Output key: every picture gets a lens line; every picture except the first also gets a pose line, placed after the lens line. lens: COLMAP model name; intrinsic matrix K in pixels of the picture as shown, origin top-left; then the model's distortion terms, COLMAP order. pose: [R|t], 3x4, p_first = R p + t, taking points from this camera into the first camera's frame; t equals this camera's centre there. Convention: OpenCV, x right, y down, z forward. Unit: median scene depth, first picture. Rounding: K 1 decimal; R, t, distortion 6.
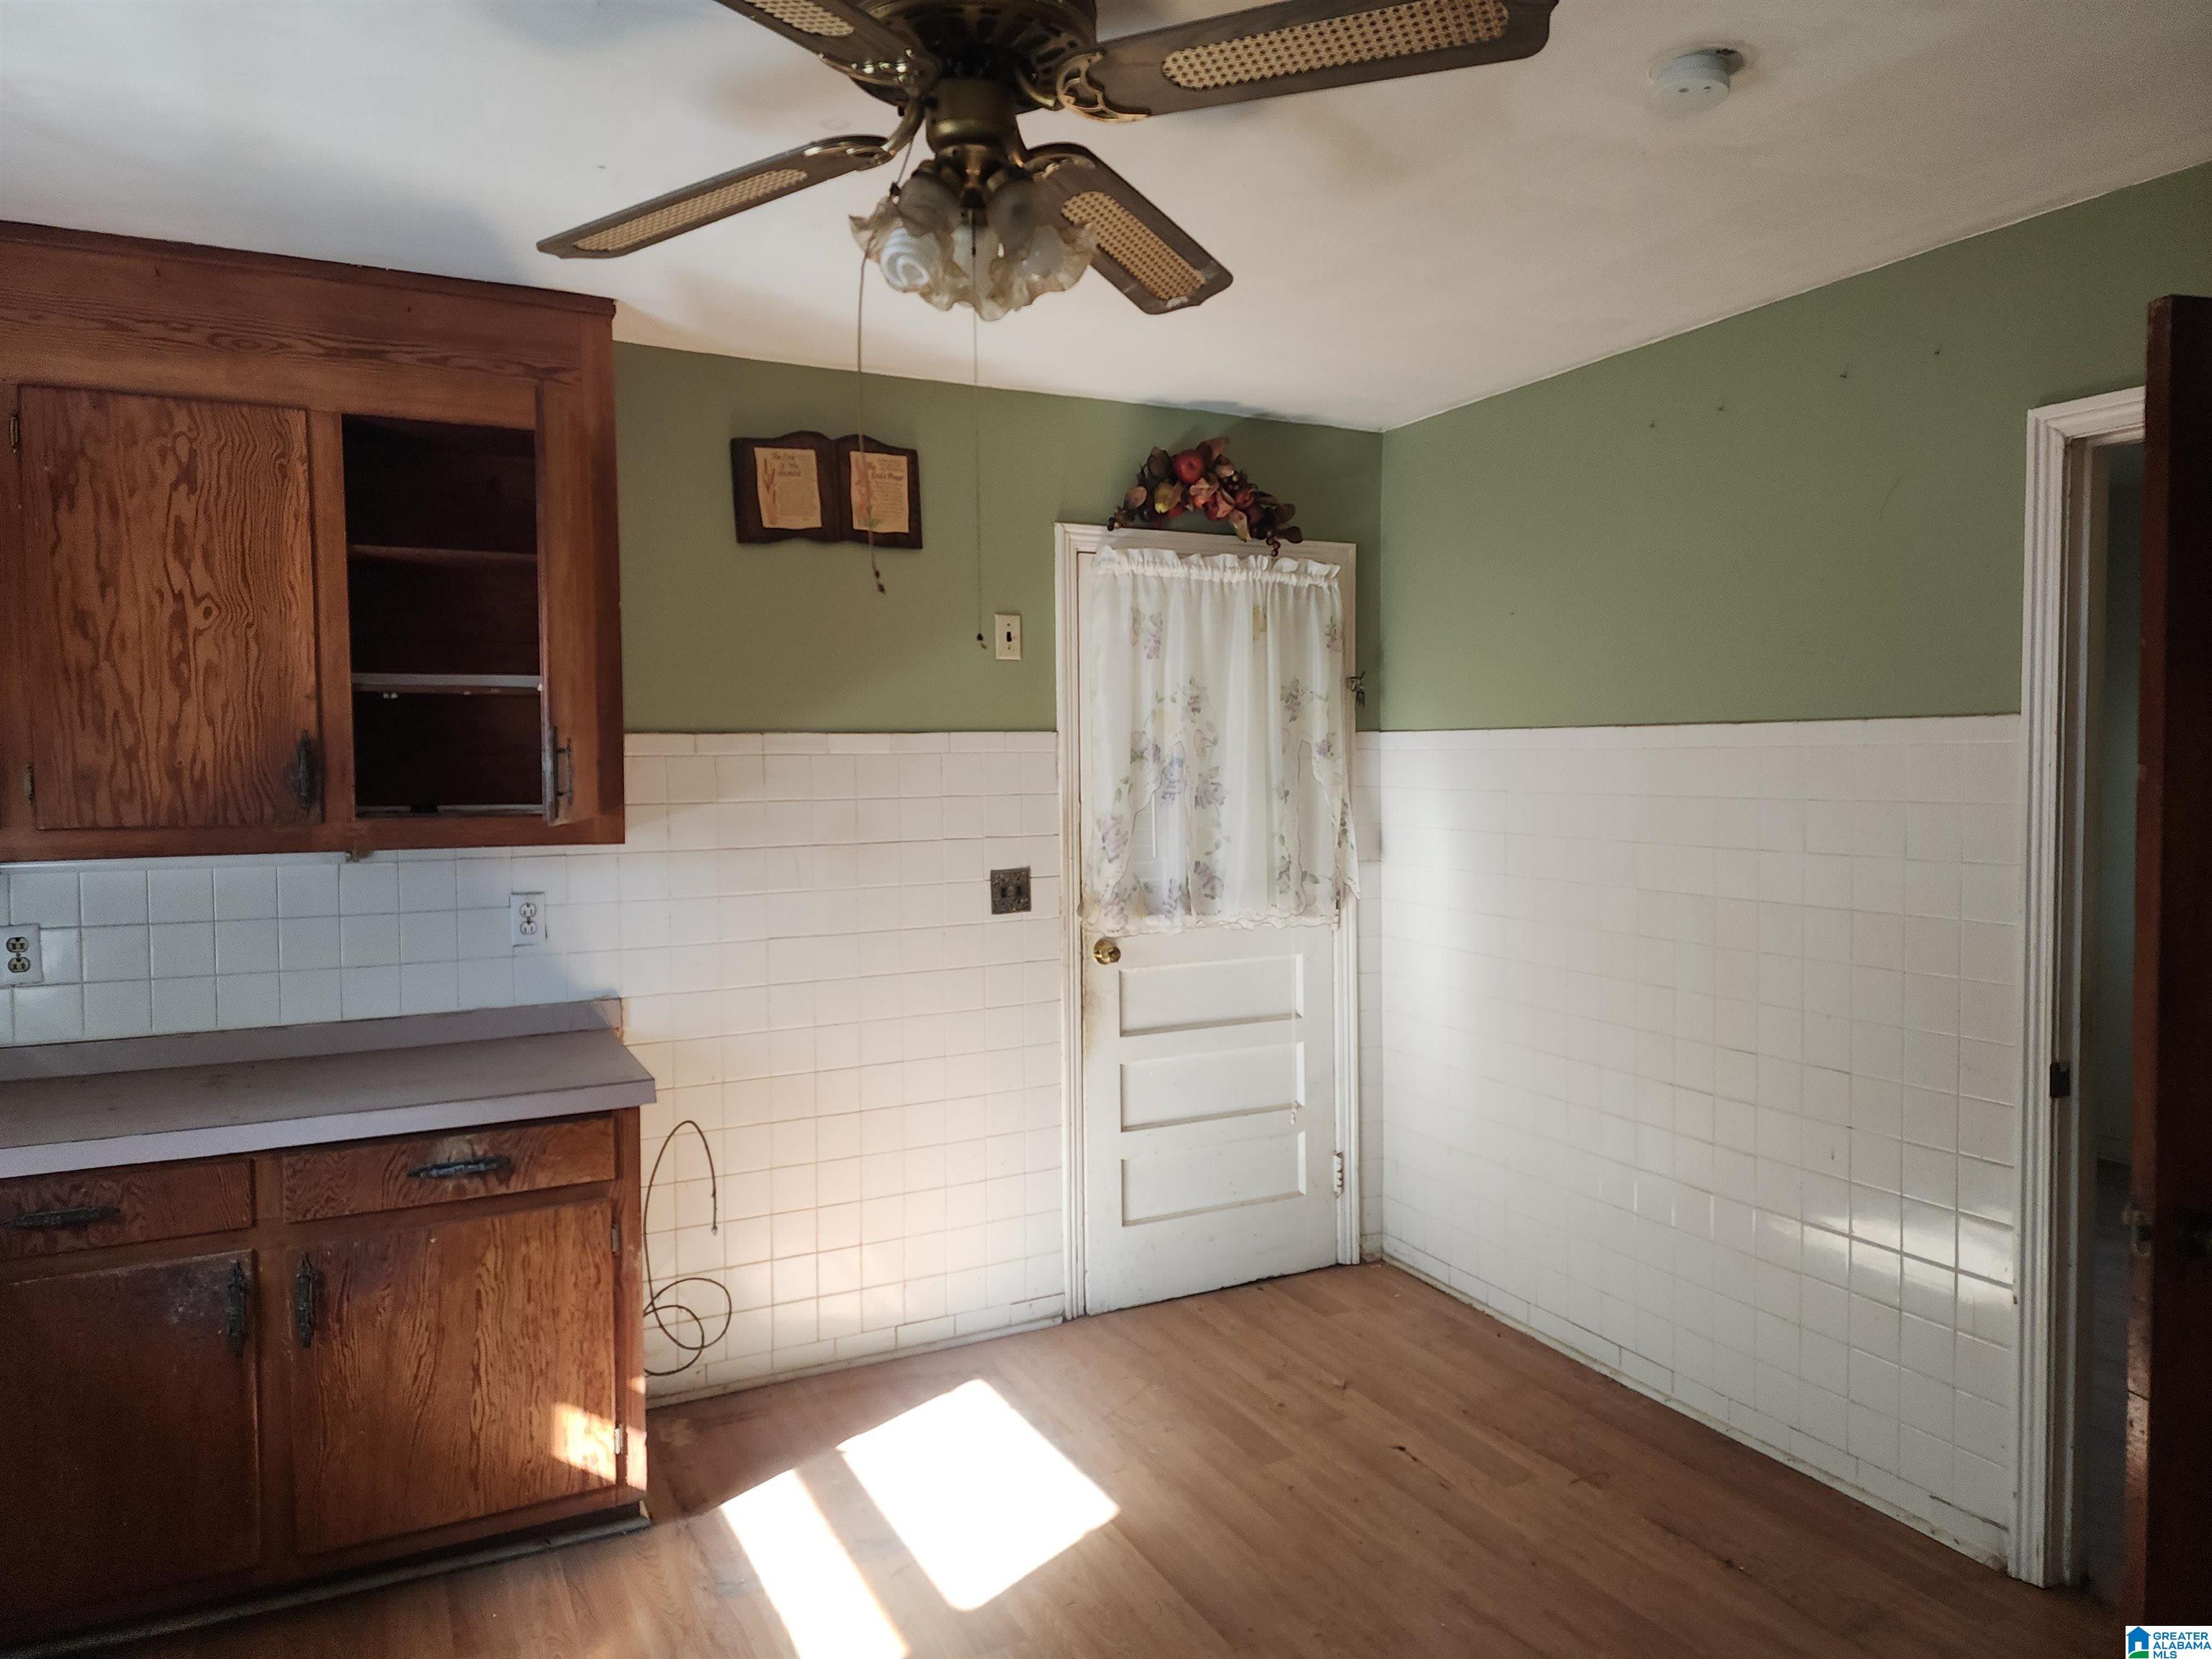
lens RADIAL K [[1460.1, 0, 1106.0], [0, 1460.1, 829.5], [0, 0, 1]] dist [0.067382, -0.066935]
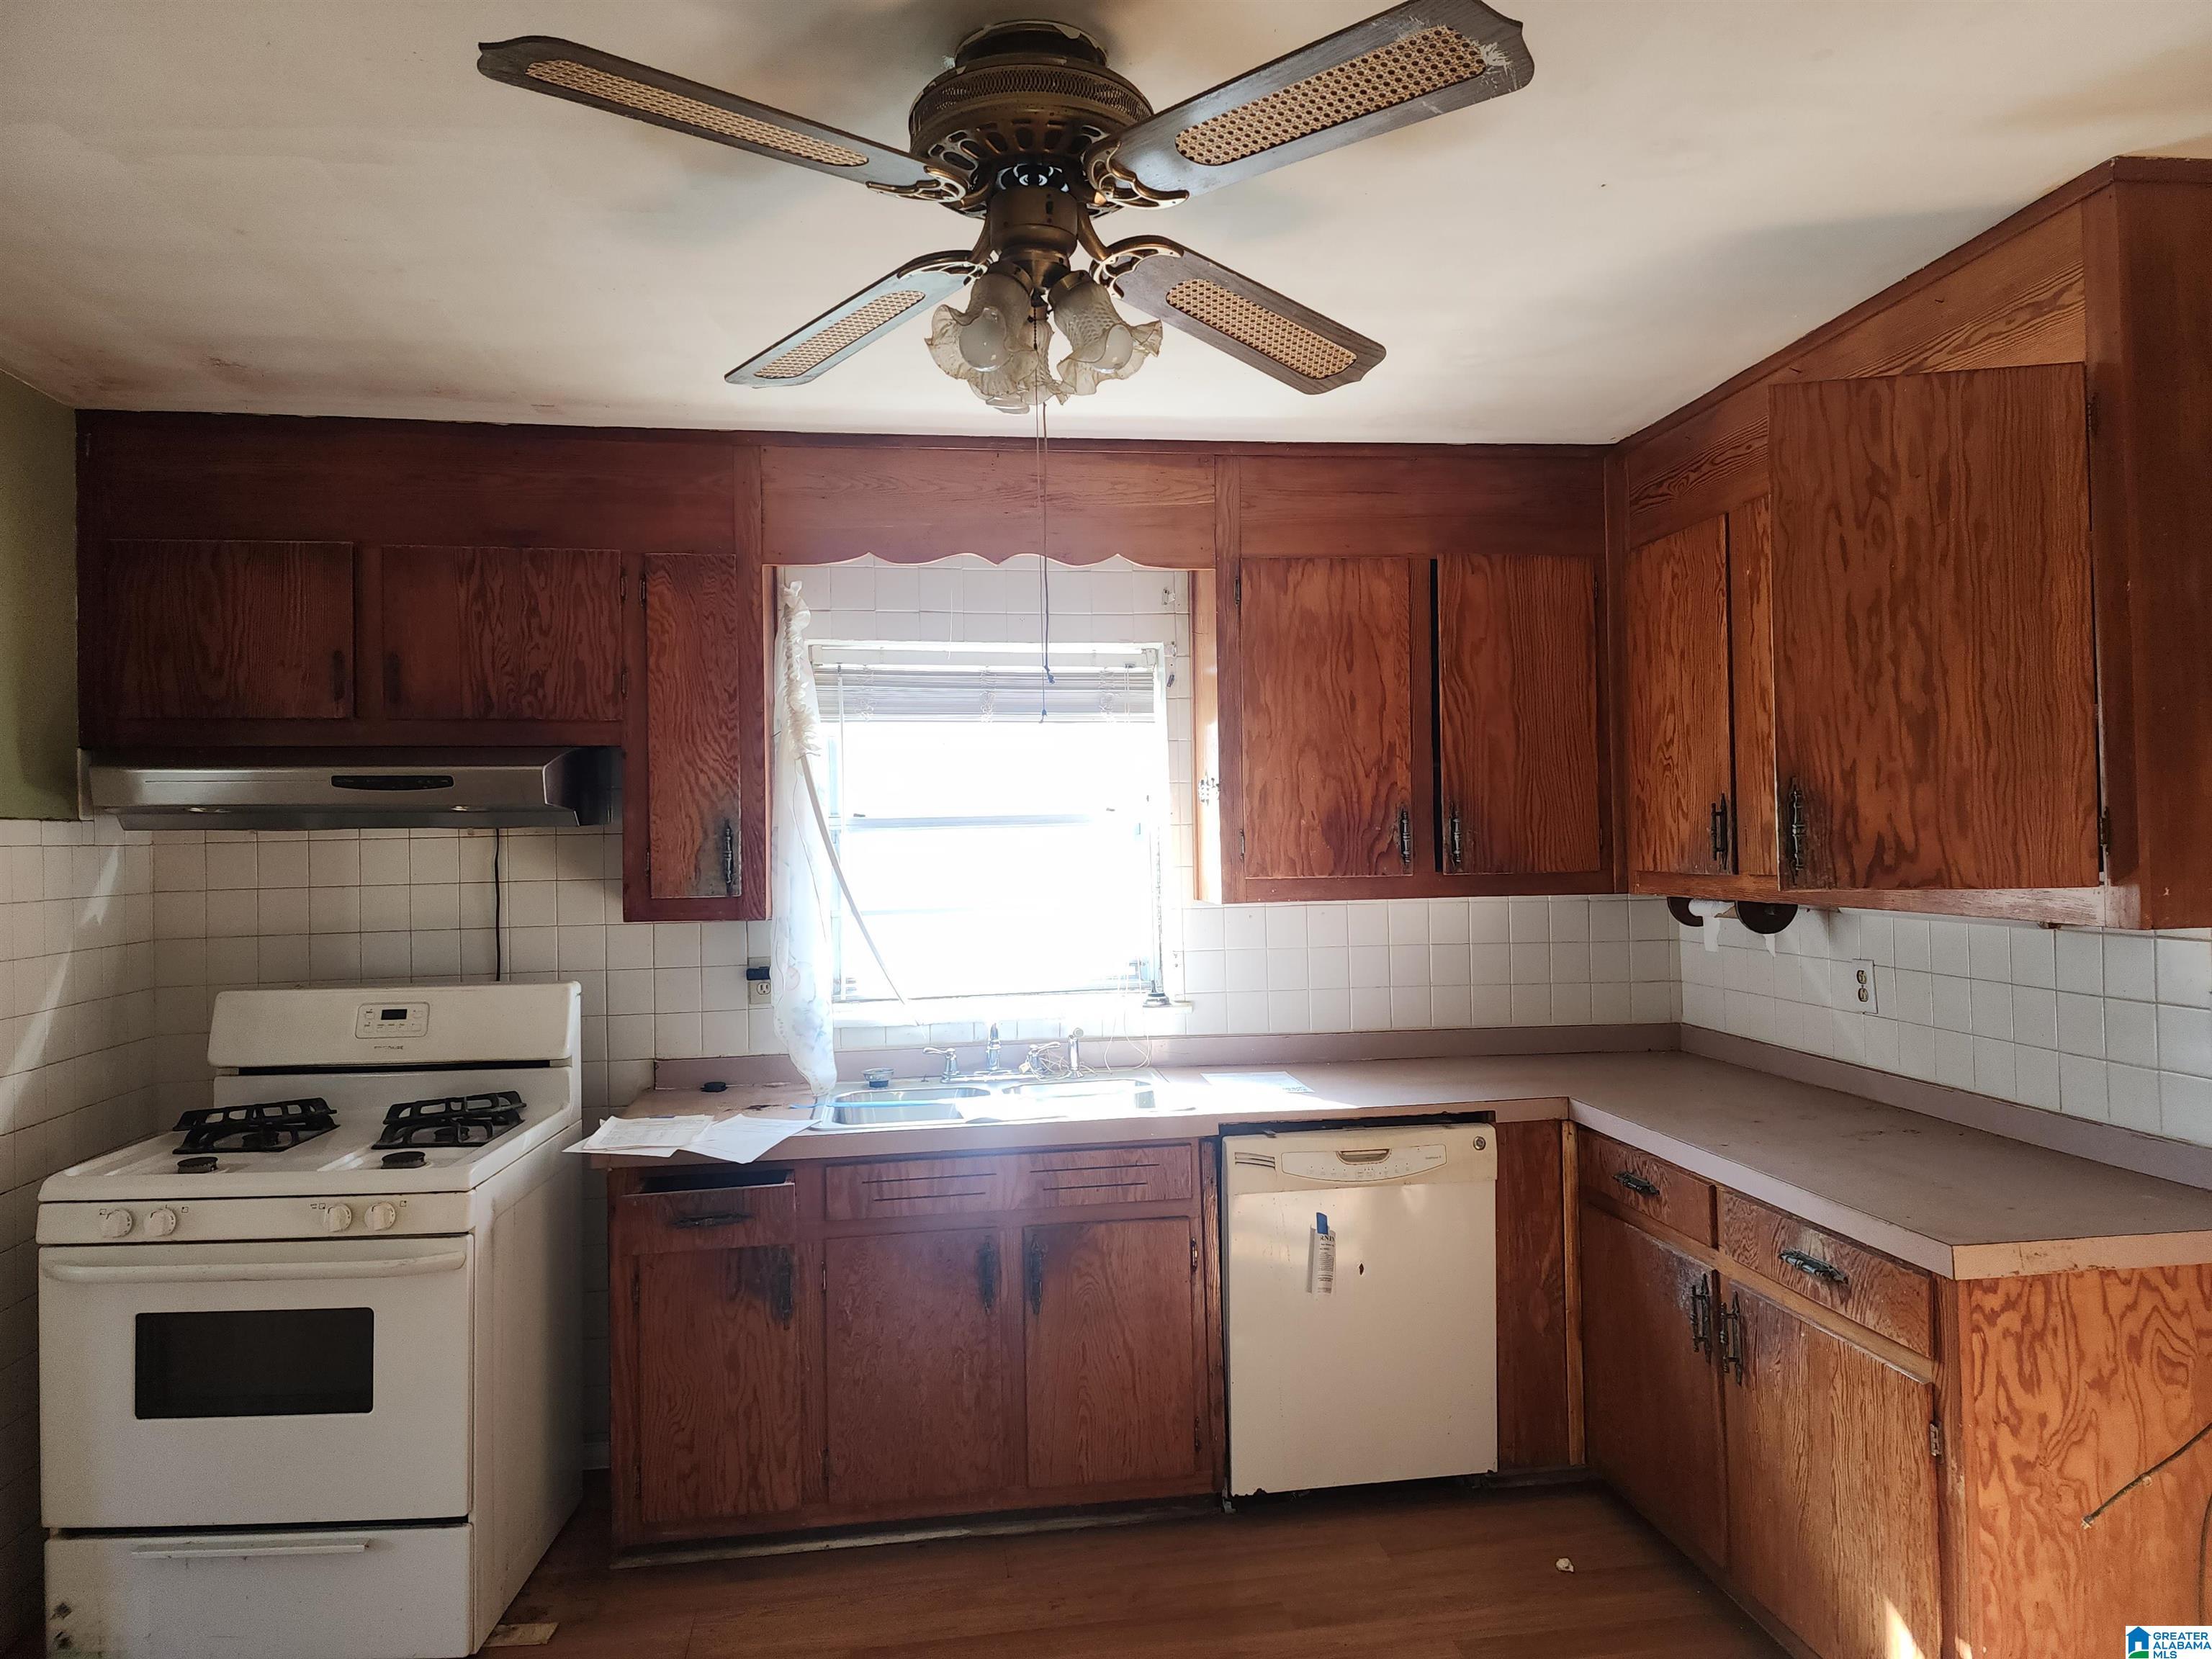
lens RADIAL K [[1460.1, 0, 1106.0], [0, 1460.1, 829.5], [0, 0, 1]] dist [0.067382, -0.066935]
pose [[-0.336164, 0.005698, -0.941786, 0.553216], [-0.019455, 0.999726, 0.012992, -0.040697], [0.941603, 0.022690, -0.335961, 0.881299]]
